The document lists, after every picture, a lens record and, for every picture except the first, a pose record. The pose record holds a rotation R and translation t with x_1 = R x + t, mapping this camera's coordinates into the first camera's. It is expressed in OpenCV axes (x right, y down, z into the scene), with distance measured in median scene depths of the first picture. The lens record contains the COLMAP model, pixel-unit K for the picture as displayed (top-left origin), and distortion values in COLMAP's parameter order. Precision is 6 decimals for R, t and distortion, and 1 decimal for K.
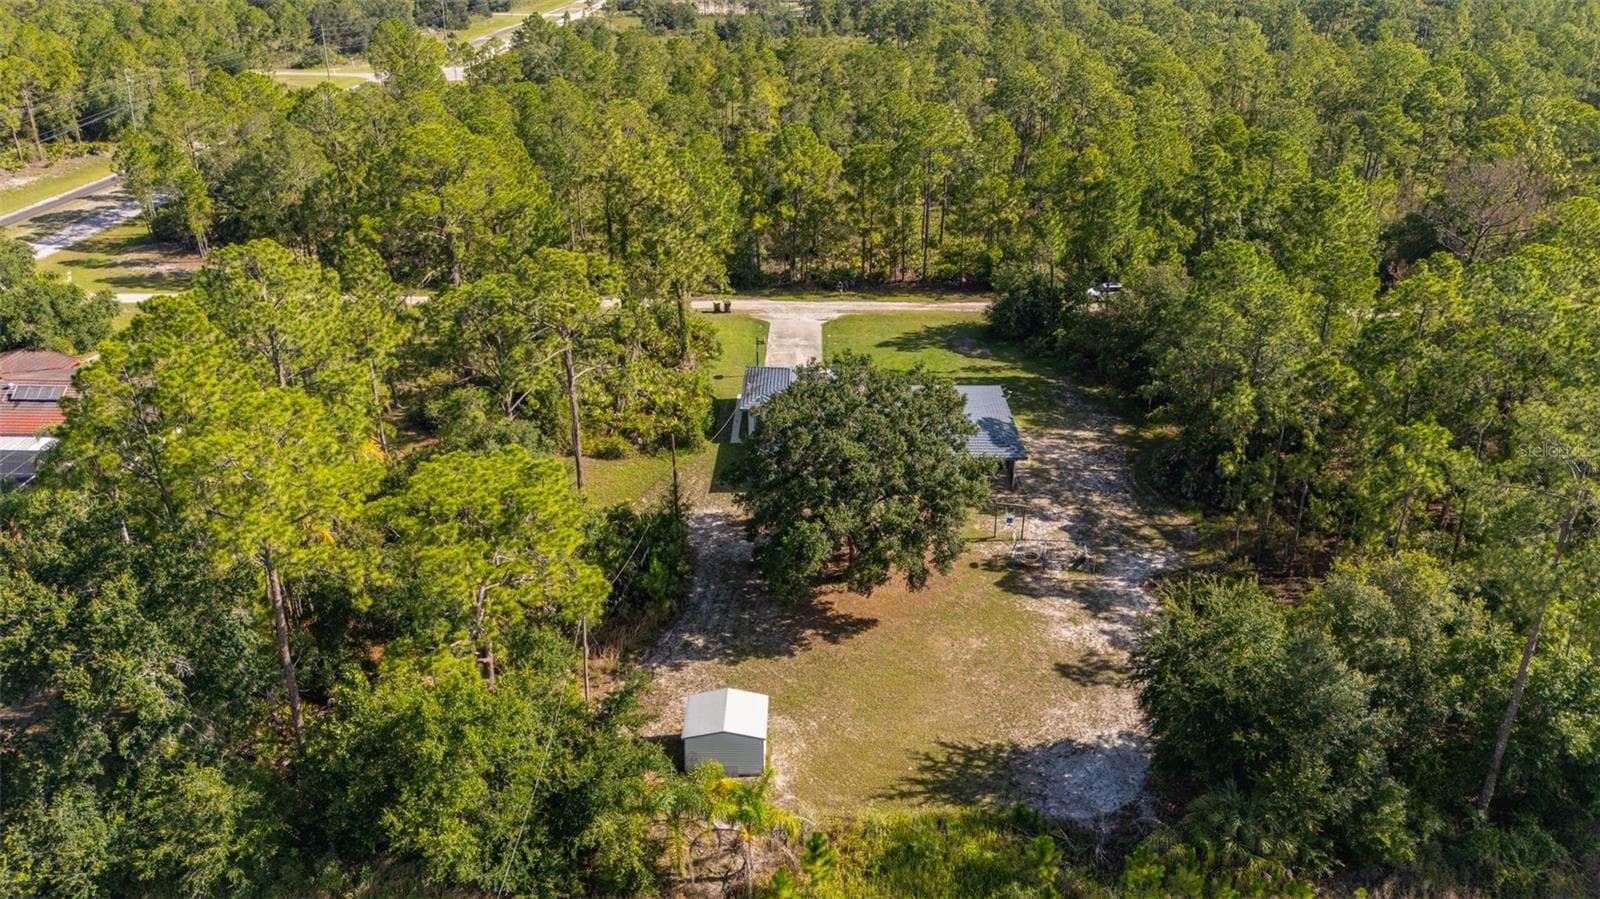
lens RADIAL K [[1175.4, 0, 799.9], [0, 1175.4, 458.0], [0, 0, 1]] dist [0.093914, -0.097532]
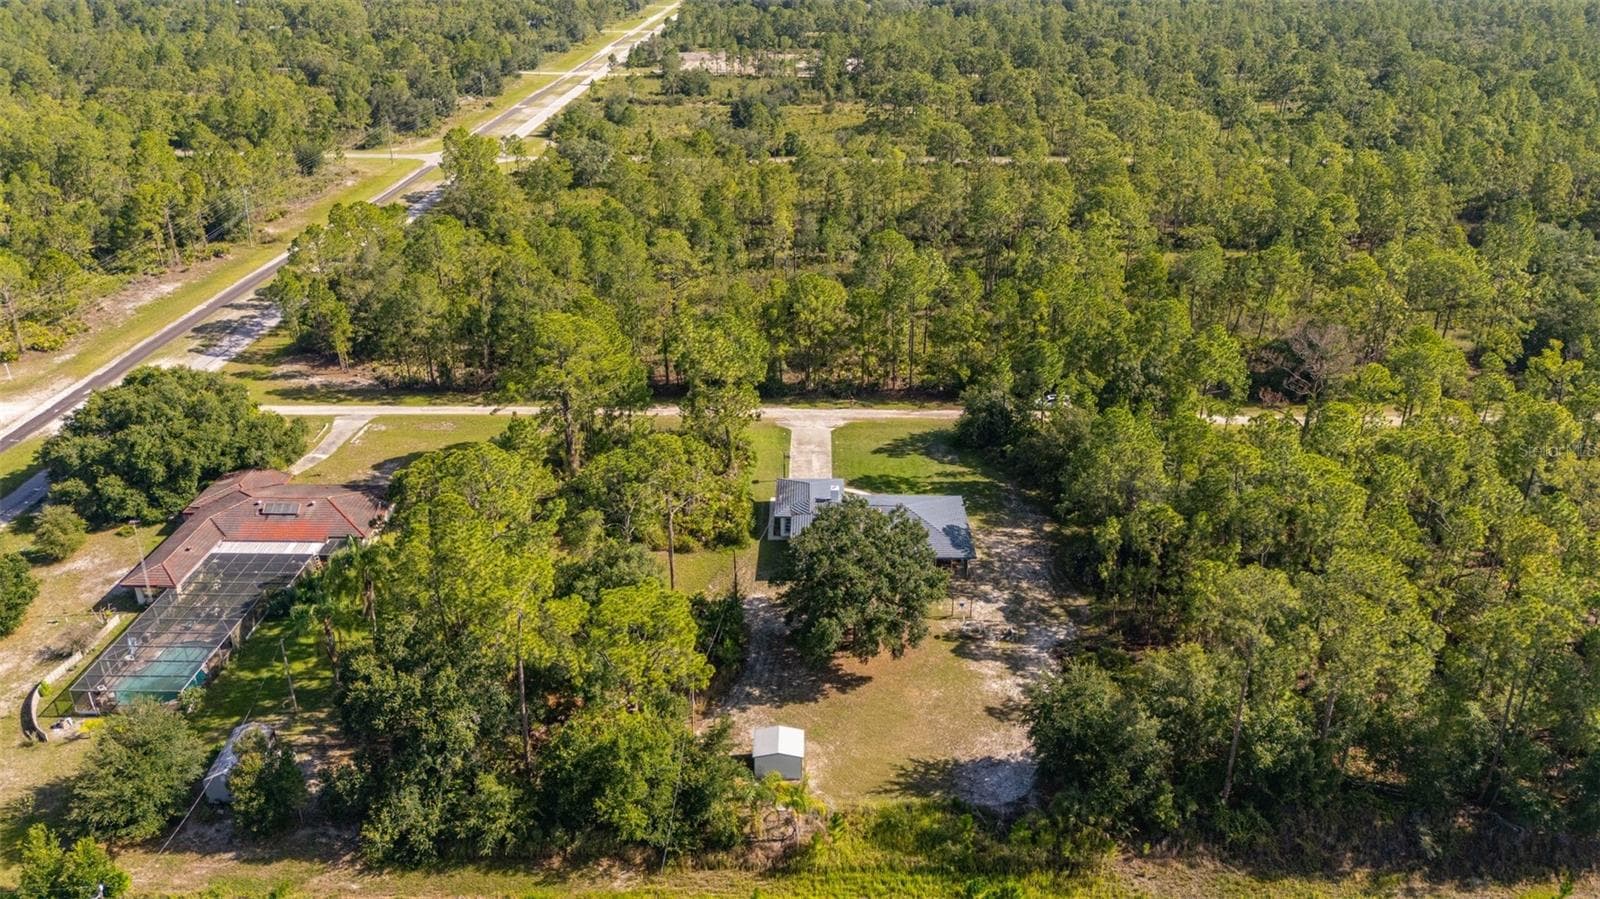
lens RADIAL K [[1175.4, 0, 799.9], [0, 1175.4, 458.0], [0, 0, 1]] dist [0.093914, -0.097532]
pose [[0.999998, -0.001812, -0.000498, -0.025498], [0.001812, 0.999998, 0.001002, -0.143341], [0.000496, -0.001002, 0.999999, -0.512047]]
